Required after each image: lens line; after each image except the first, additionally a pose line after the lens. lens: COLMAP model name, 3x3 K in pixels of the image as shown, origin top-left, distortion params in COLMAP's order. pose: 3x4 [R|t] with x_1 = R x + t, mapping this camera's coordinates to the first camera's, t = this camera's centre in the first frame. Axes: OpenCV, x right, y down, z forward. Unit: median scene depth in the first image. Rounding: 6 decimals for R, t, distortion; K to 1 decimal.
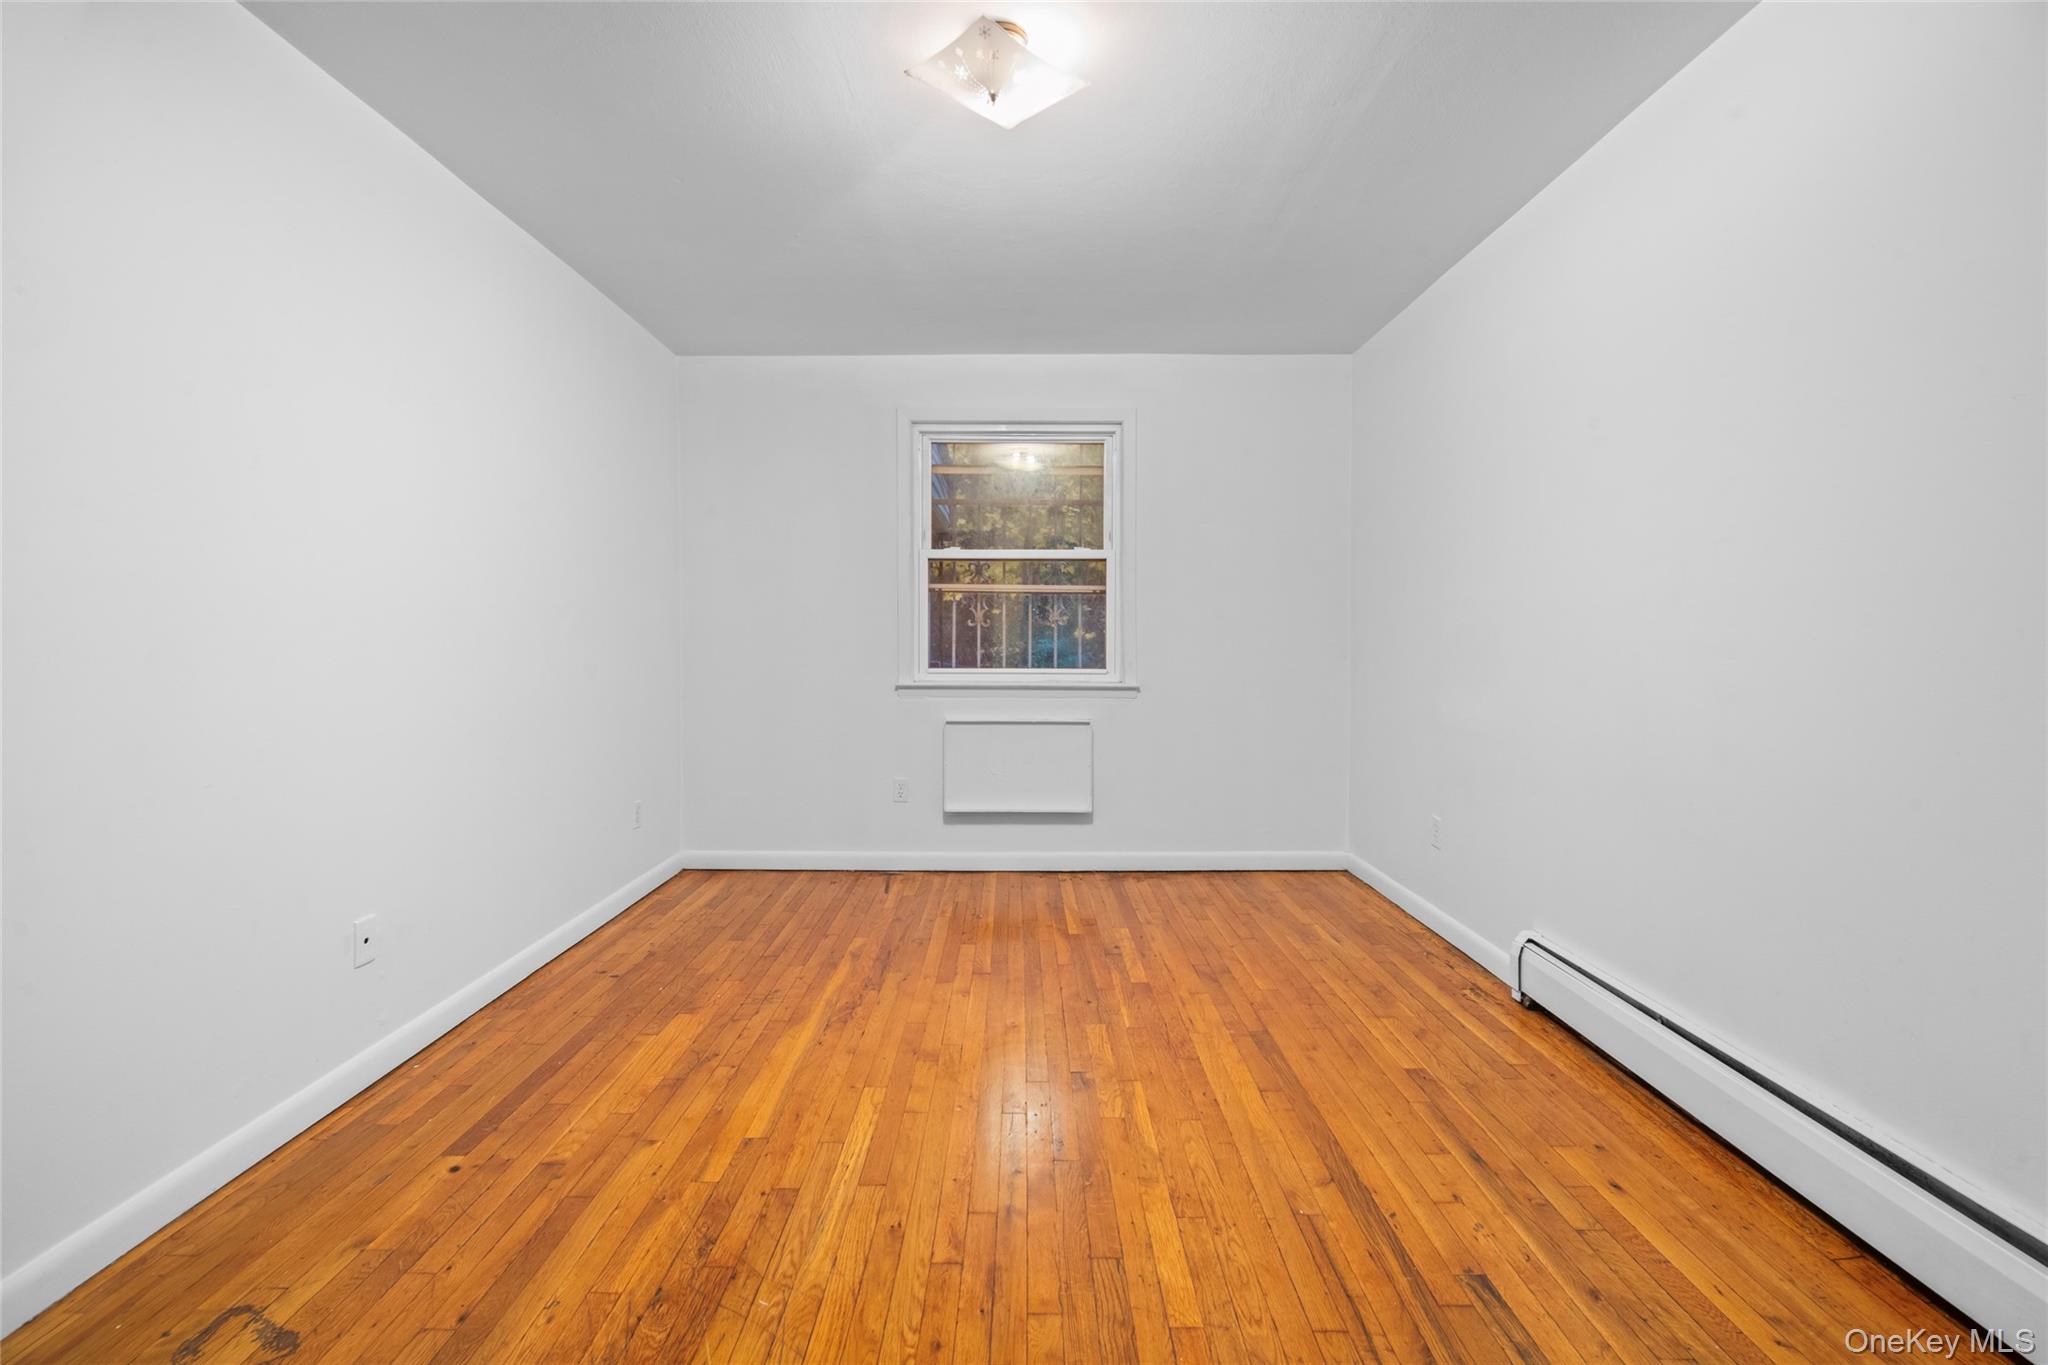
lens RADIAL K [[903.5, 0, 1023.0], [0, 903.5, 678.3], [0, 0, 1]] dist [0.014636, -0.000219]
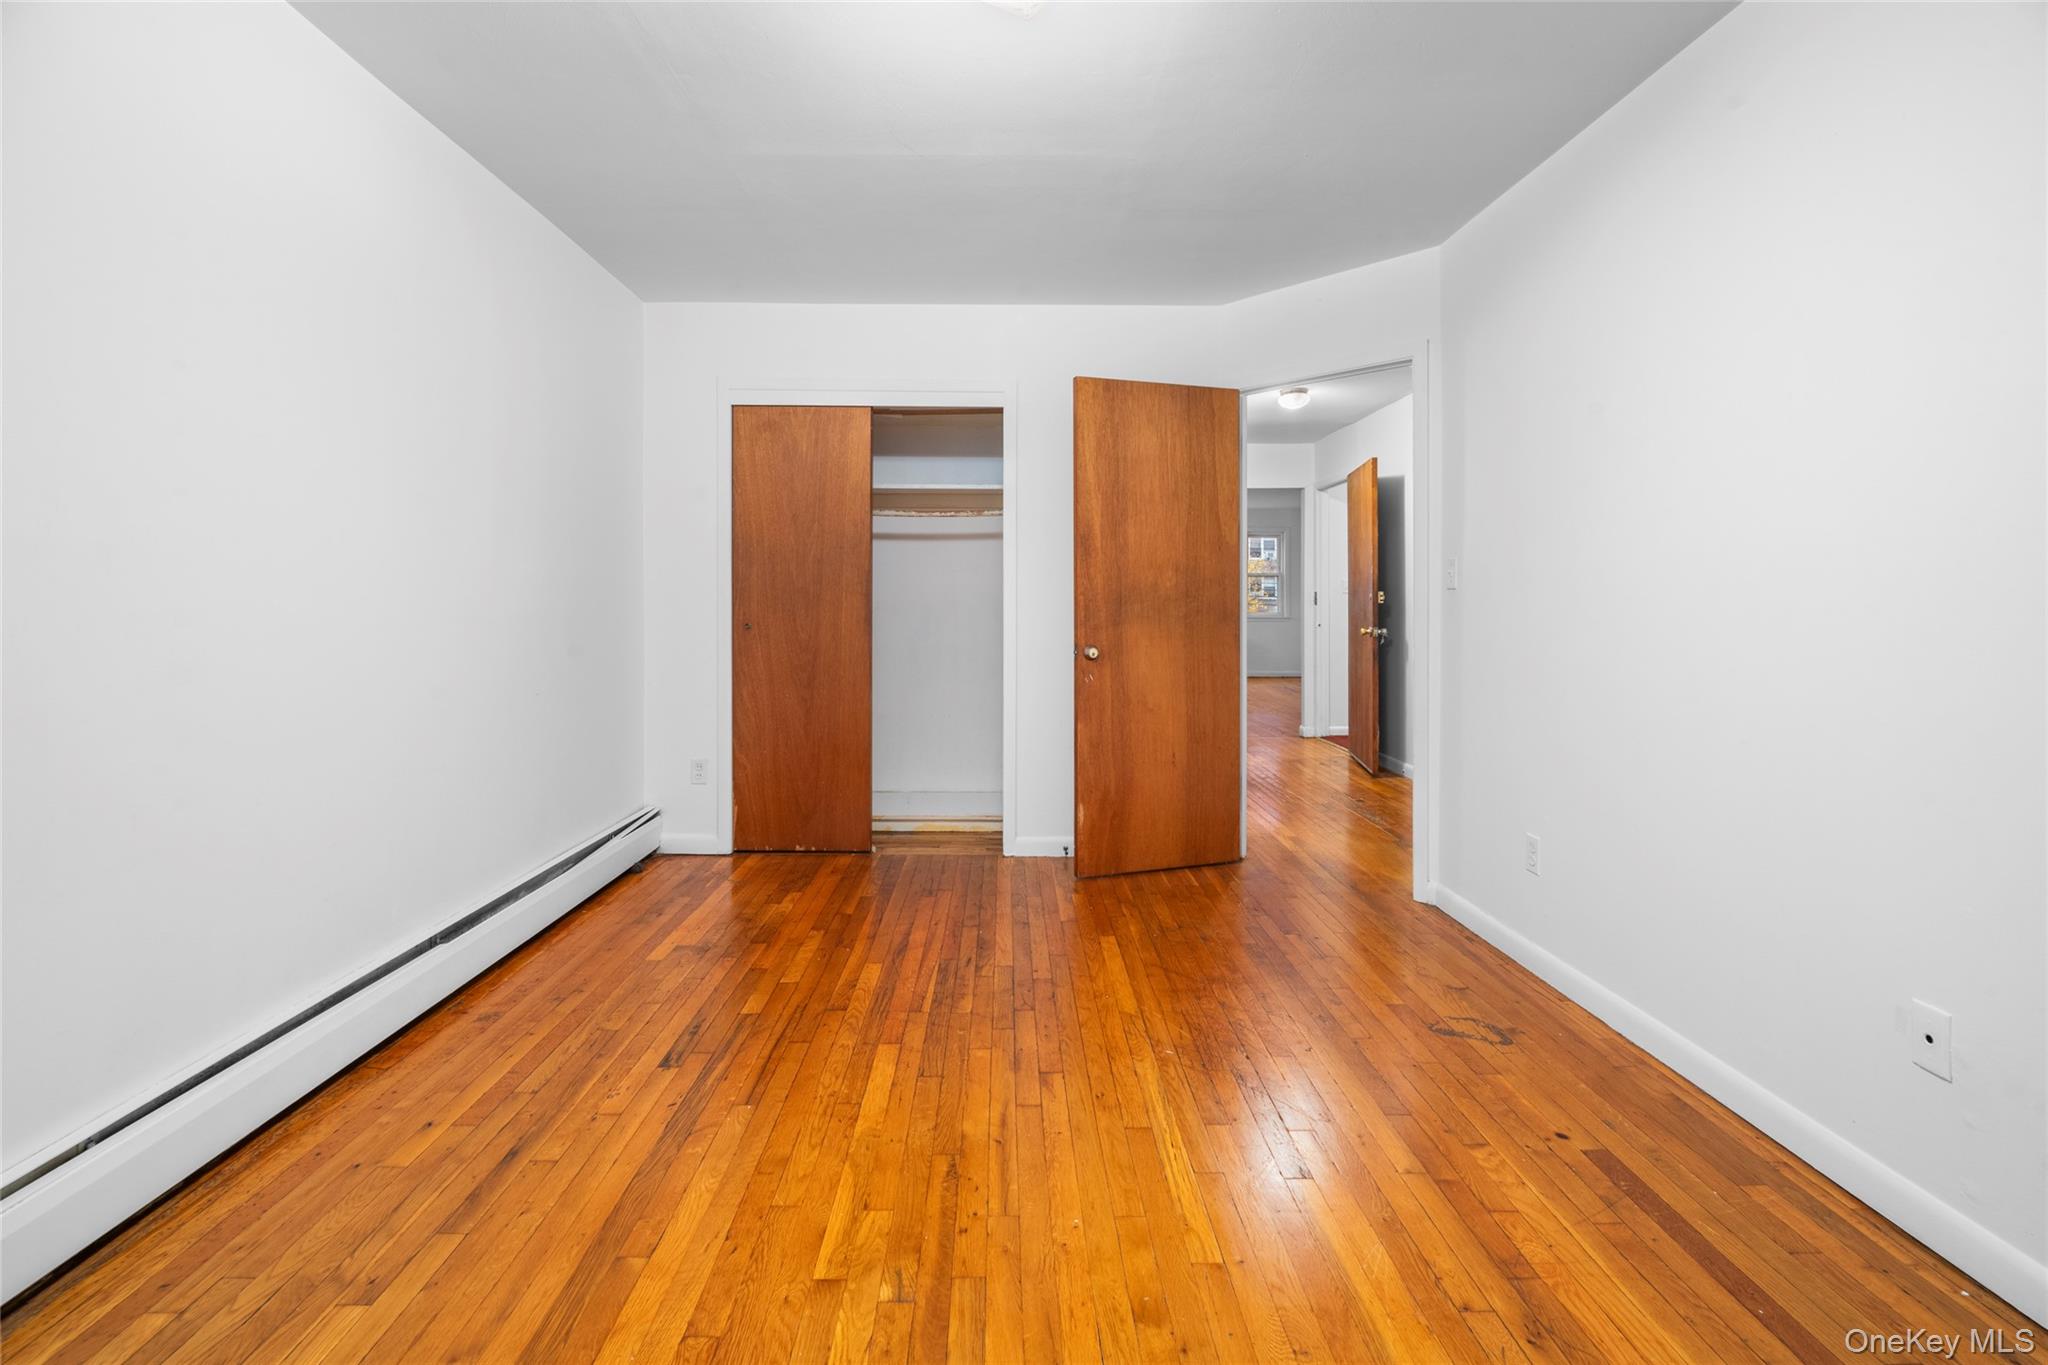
lens RADIAL K [[903.5, 0, 1027.3], [0, 903.5, 682.4], [0, 0, 1]] dist [0.014636, -0.000219]
pose [[-0.999542, 0.001864, -0.030189, -0.008814], [-0.002249, 0.990754, 0.135650, -0.095854], [0.030163, 0.135656, -0.990297, 2.061204]]
